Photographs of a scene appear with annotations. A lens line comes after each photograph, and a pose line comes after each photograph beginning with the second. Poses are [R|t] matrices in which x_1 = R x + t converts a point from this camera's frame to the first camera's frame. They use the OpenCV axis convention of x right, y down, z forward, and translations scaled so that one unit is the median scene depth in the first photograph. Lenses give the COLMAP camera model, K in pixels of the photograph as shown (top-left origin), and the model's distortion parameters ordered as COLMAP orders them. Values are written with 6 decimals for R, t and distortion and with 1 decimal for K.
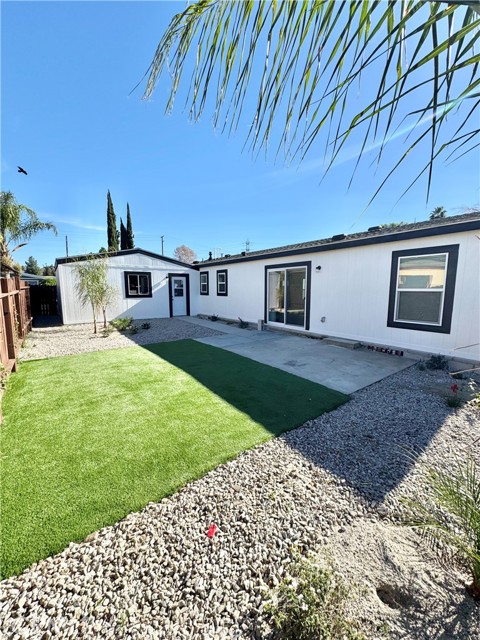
lens RADIAL K [[255.1, 0, 242.4], [0, 255.1, 319.6], [0, 0, 1]] dist [0.001755, 0.000495]
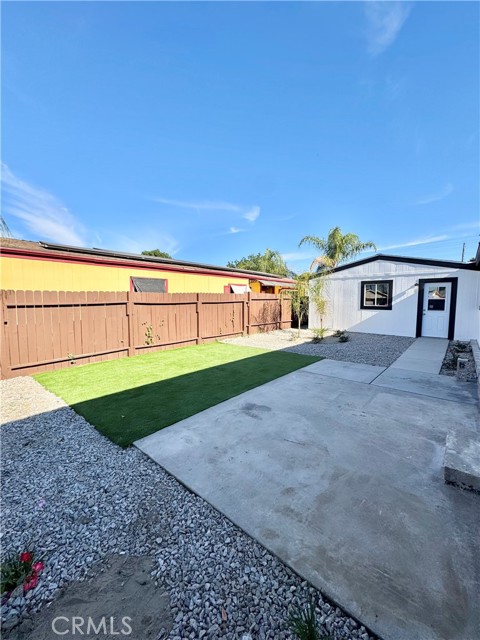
lens RADIAL K [[255.1, 0, 240.7], [0, 255.1, 319.7], [0, 0, 1]] dist [0.001755, 0.000495]
pose [[0.209822, 0.076550, -0.974738, 0.383239], [-0.122014, 0.991187, 0.051577, -0.041072], [0.970097, 0.108110, 0.217313, 0.369321]]
